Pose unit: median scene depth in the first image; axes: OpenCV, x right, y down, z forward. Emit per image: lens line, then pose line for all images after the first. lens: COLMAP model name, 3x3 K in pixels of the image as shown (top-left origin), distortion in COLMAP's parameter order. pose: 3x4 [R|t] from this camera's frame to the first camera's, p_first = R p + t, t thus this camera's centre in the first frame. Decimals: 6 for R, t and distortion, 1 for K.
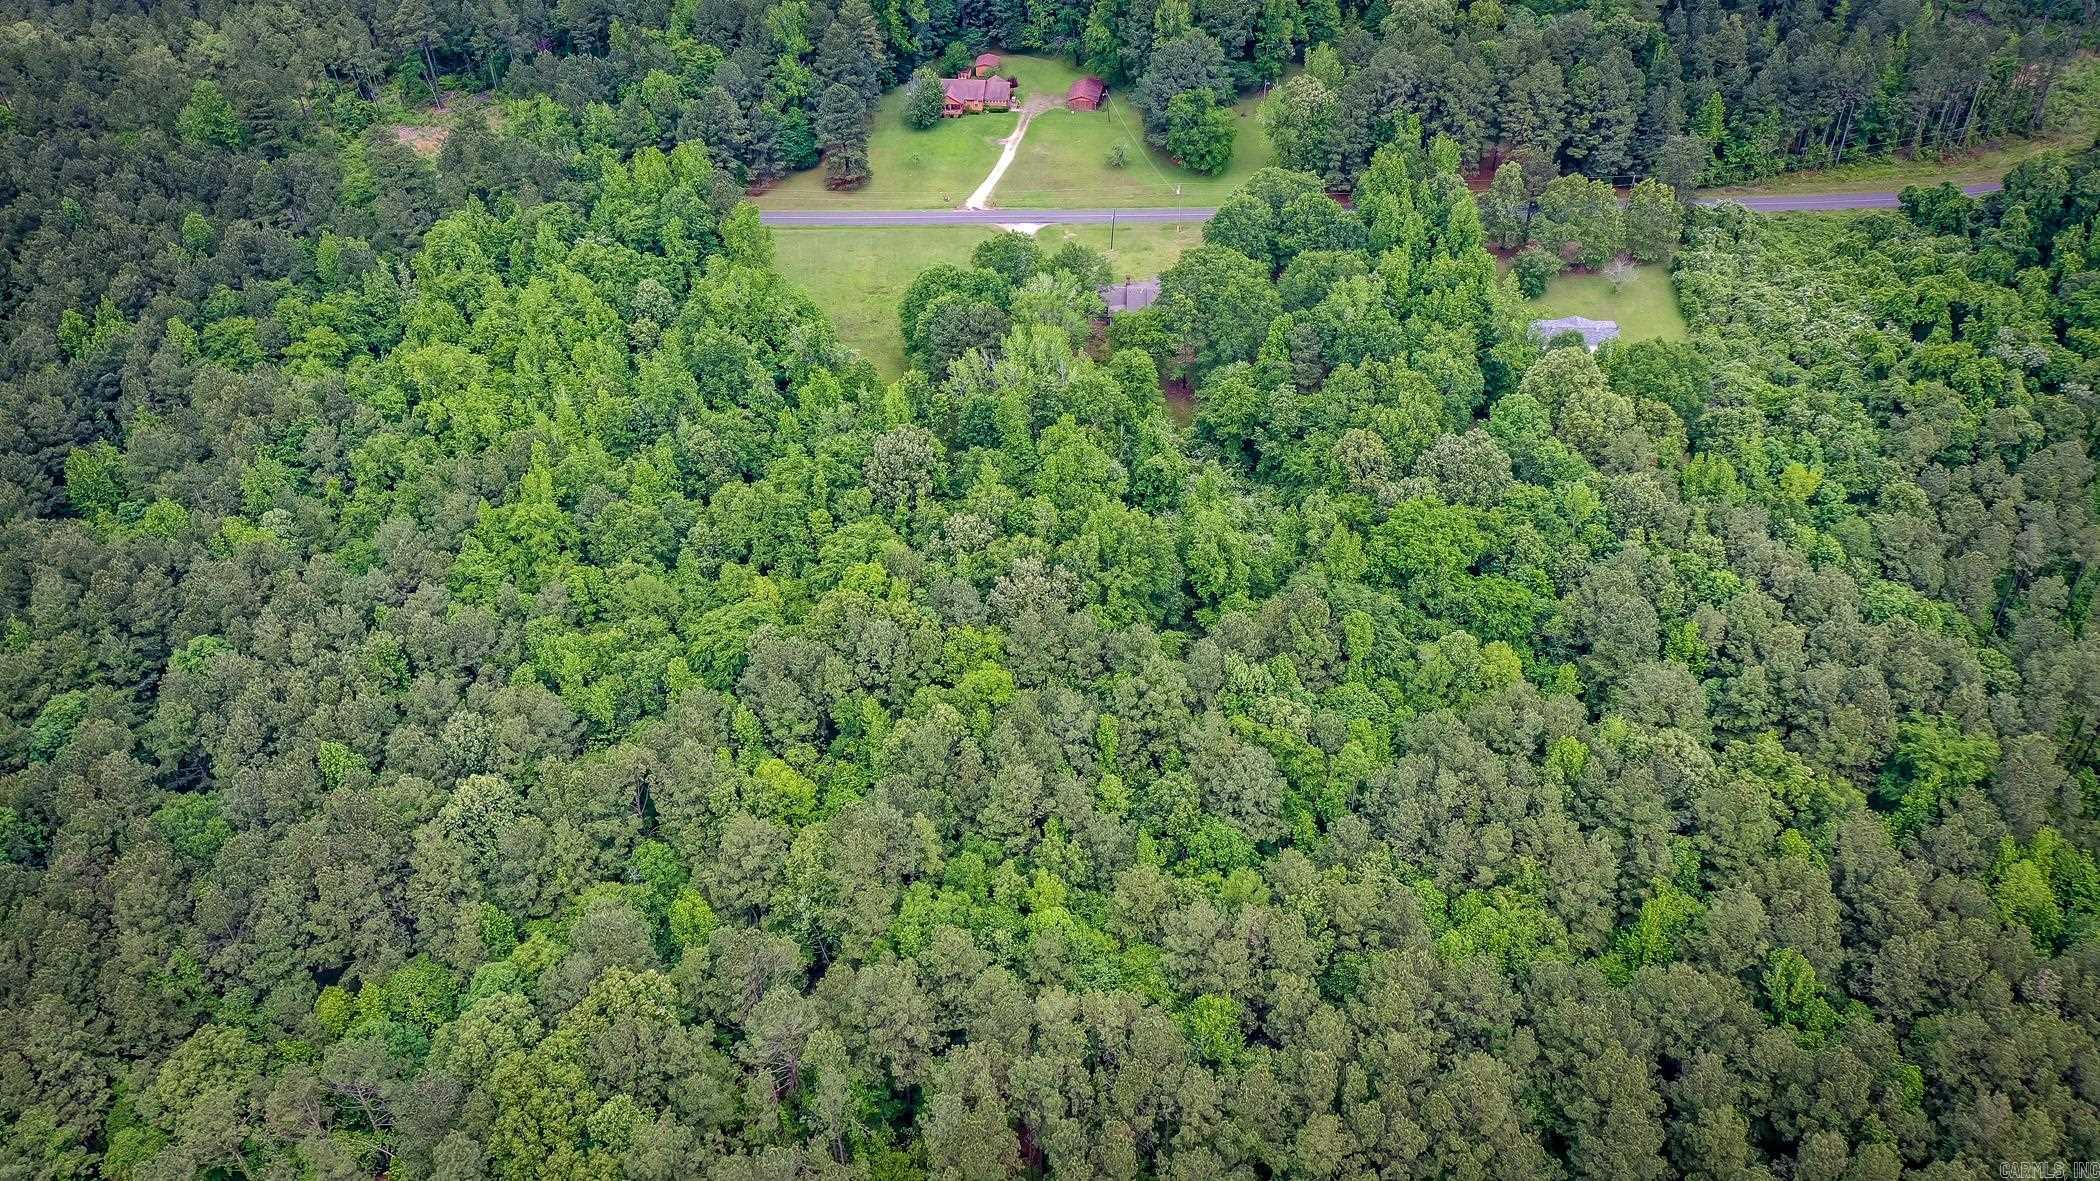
lens RADIAL K [[1716.7, 0, 1050.0], [0, 1716.7, 590.5], [0, 0, 1]] dist [0.032431, 0.003009]
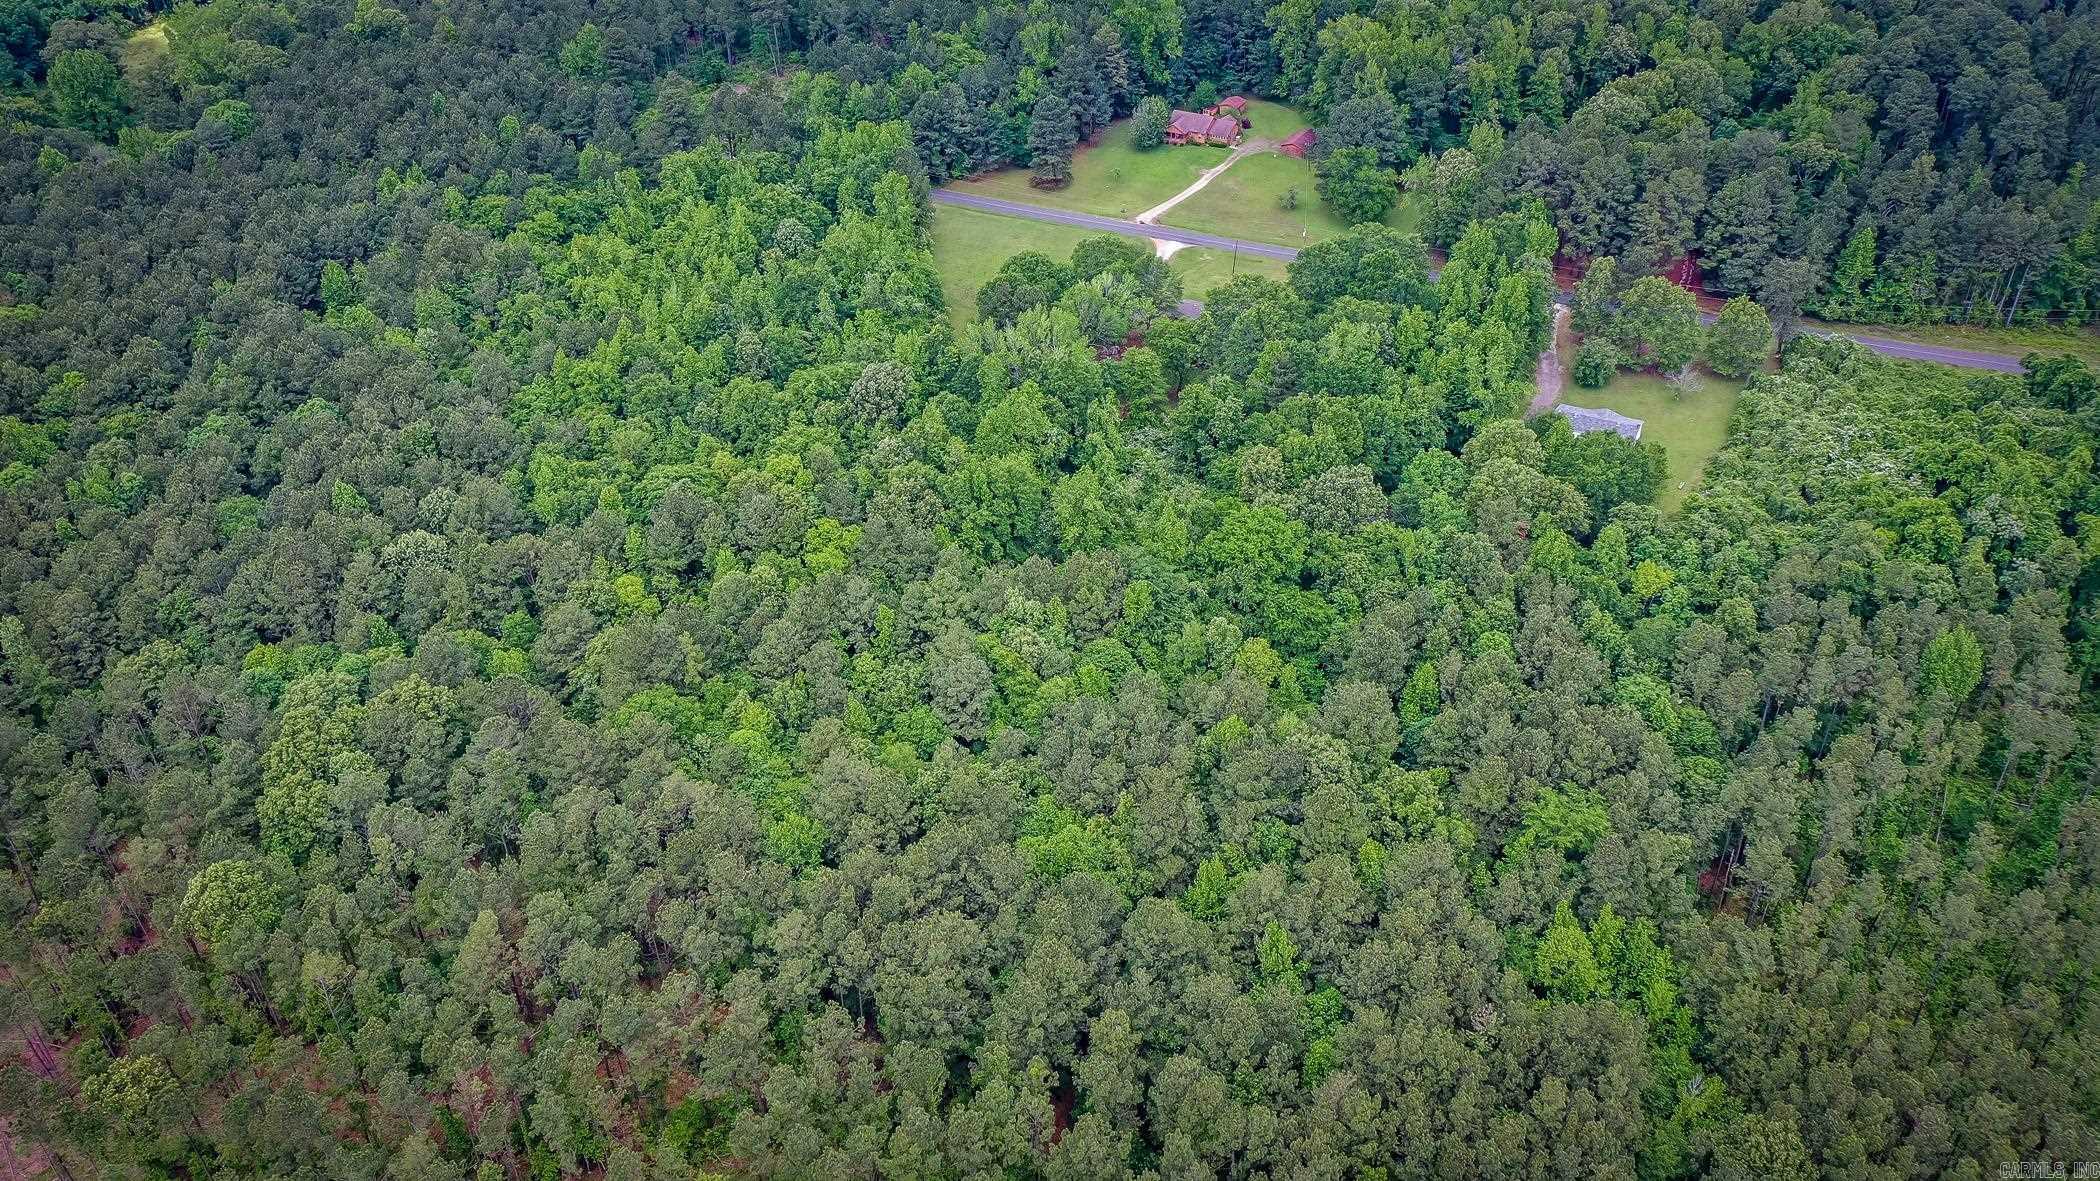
lens RADIAL K [[1716.7, 0, 1050.0], [0, 1716.7, 590.5], [0, 0, 1]] dist [0.032431, 0.003009]
pose [[0.920073, 0.230959, -0.316424, 0.319173], [-0.242219, 0.970214, 0.003858, 0.018786], [0.307890, 0.073094, 0.948610, -0.054120]]
